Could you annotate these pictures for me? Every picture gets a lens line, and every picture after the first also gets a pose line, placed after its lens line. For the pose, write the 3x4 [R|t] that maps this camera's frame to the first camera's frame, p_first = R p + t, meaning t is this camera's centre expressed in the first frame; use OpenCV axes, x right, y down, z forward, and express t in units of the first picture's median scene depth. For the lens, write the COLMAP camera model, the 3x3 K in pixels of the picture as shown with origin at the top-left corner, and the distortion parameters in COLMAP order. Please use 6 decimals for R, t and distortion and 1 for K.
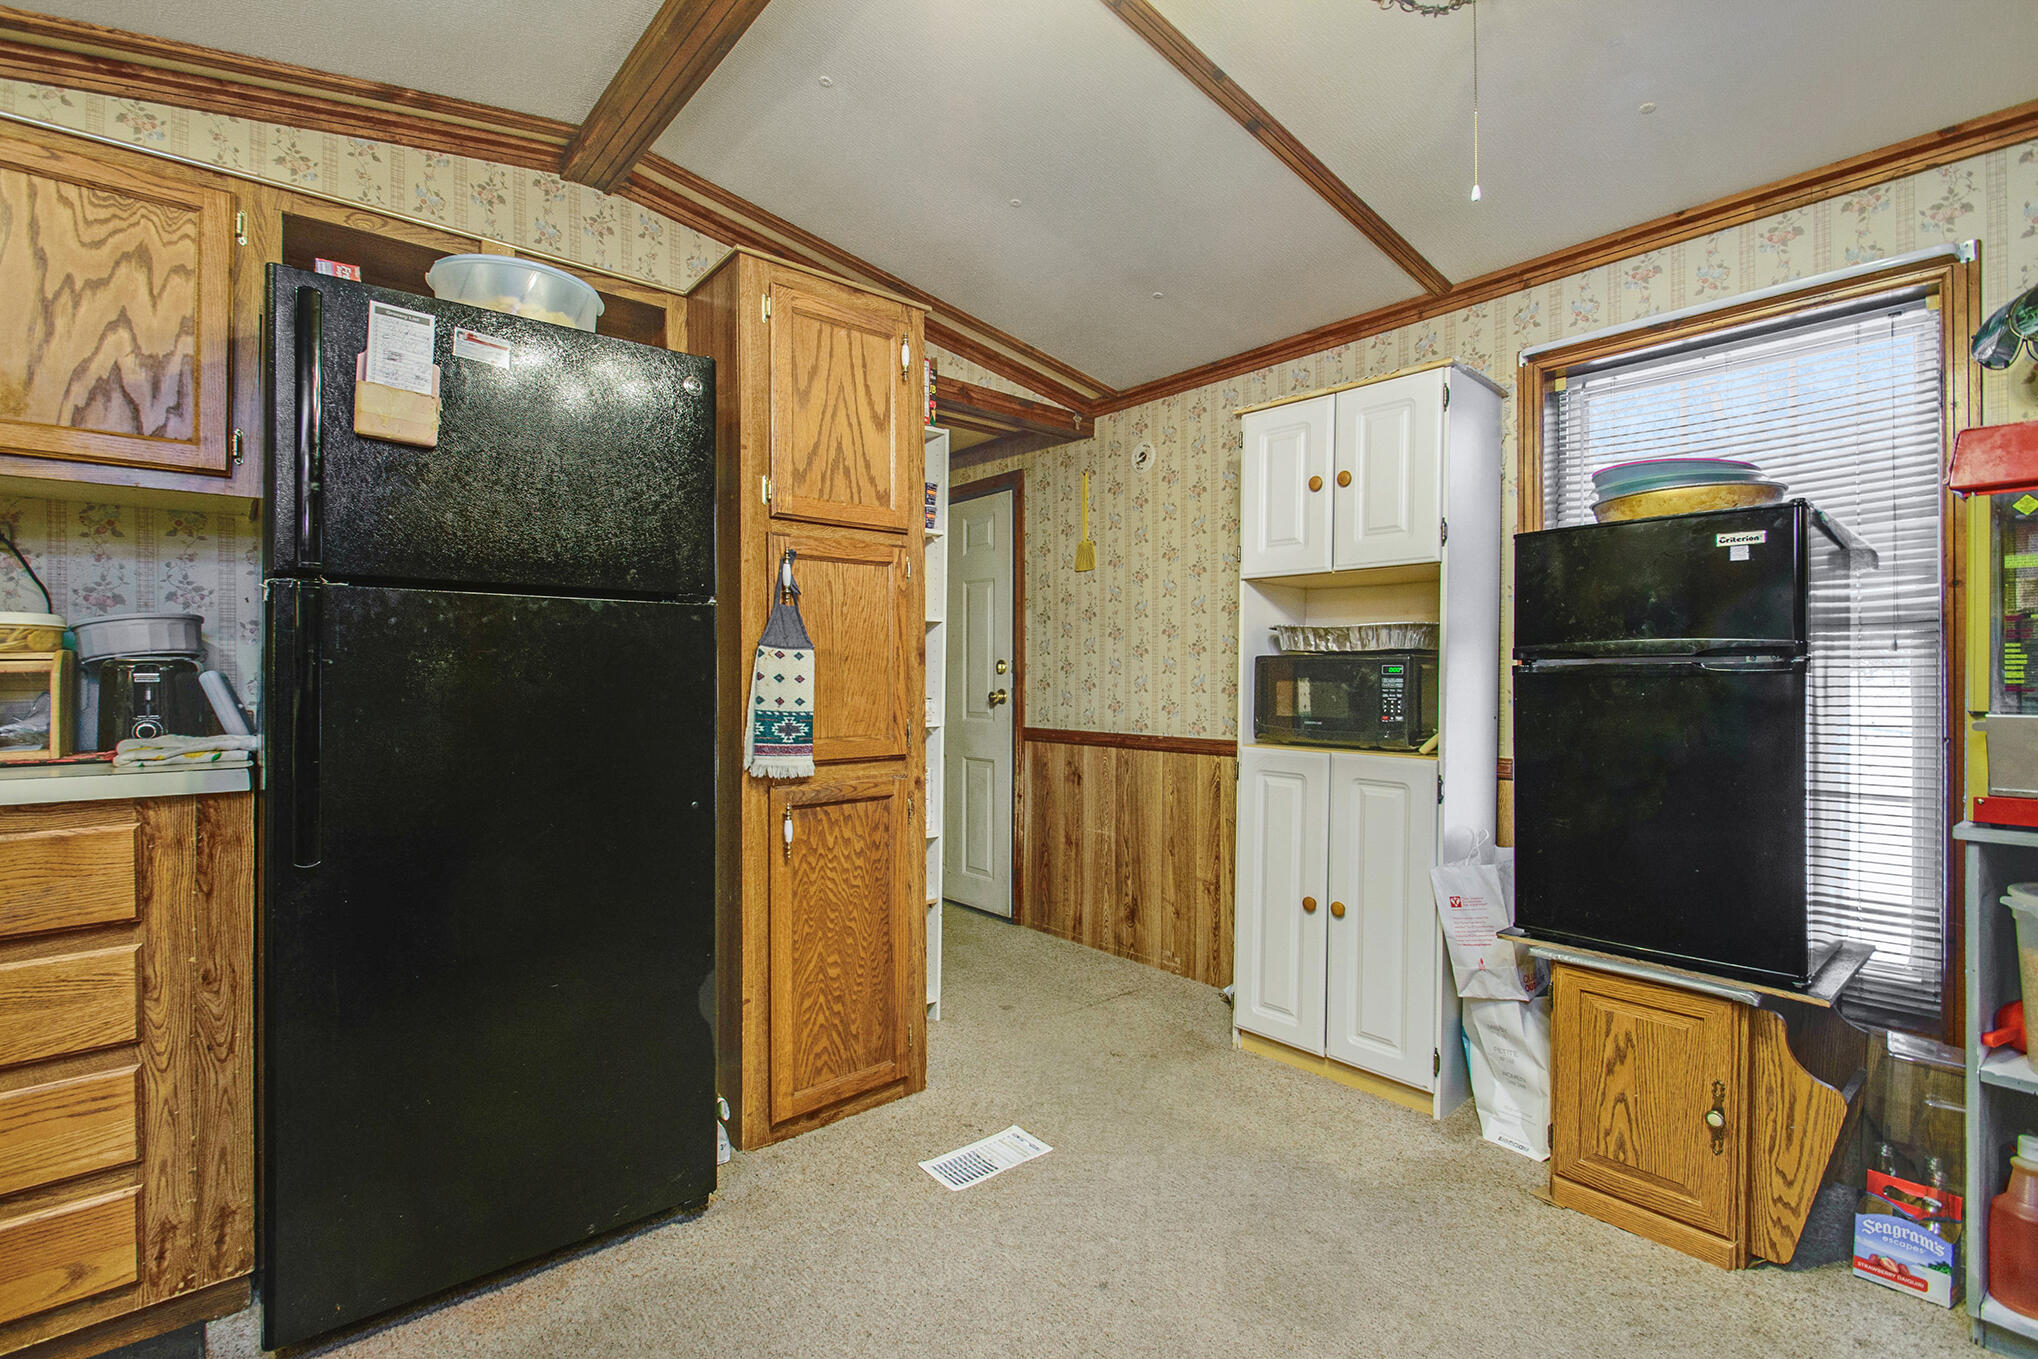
lens RADIAL K [[904.0, 0, 997.7], [0, 904.0, 677.0], [0, 0, 1]] dist [0.002704, -0.010121]
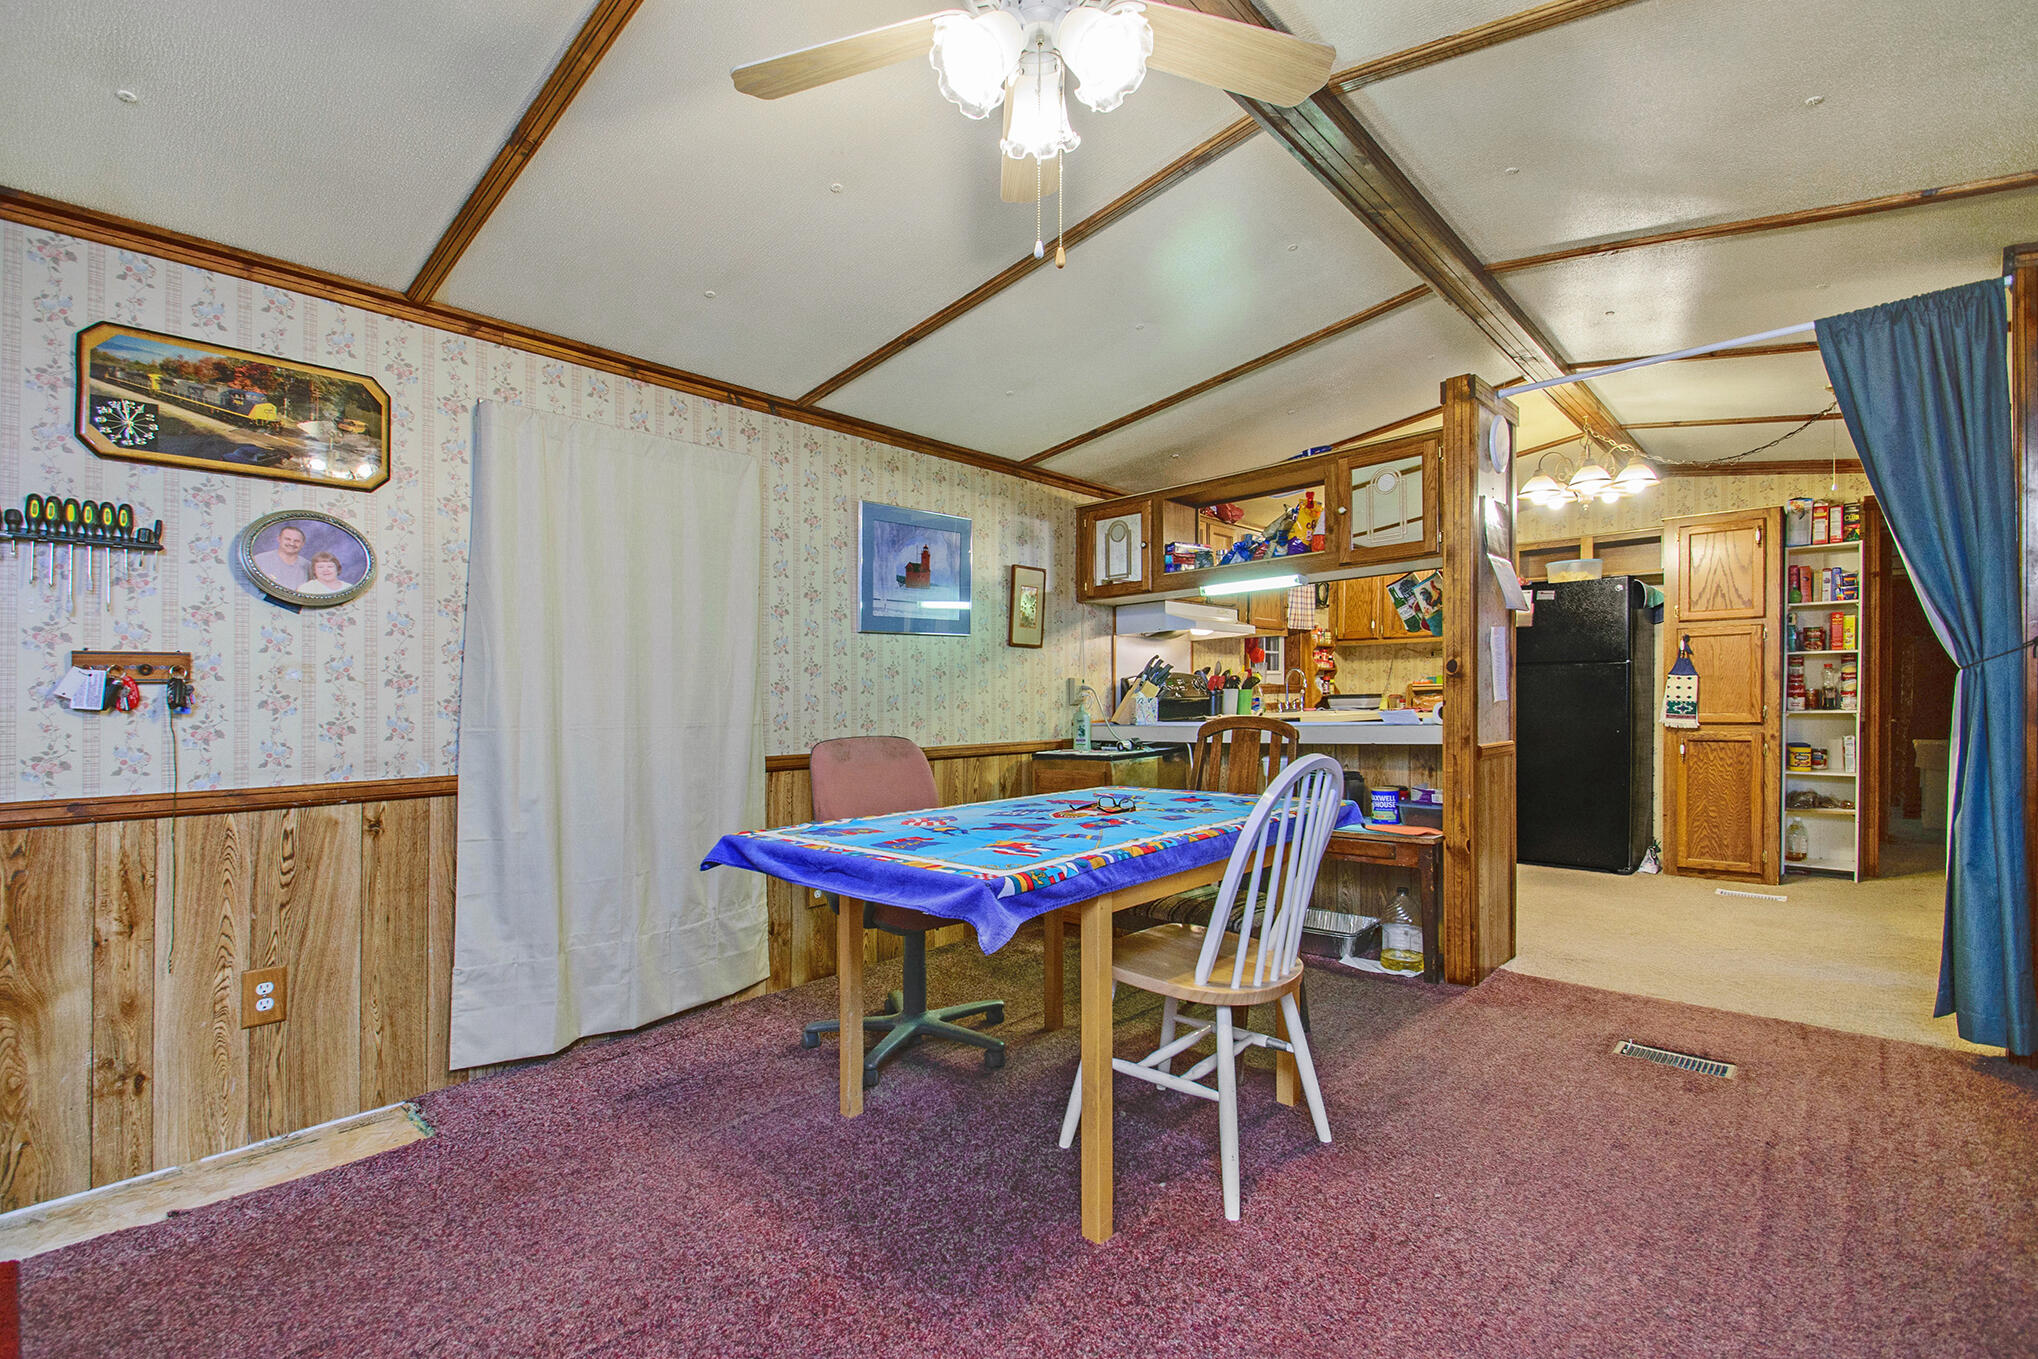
lens RADIAL K [[866.2, 0, 997.4], [0, 866.2, 712.7], [0, 0, 1]] dist [-0.034023, -0.000117]
pose [[0.084392, 0.018506, -0.996261, 1.878117], [0.020274, 0.999589, 0.020285, -0.014227], [0.996226, -0.021910, 0.083982, -1.035251]]
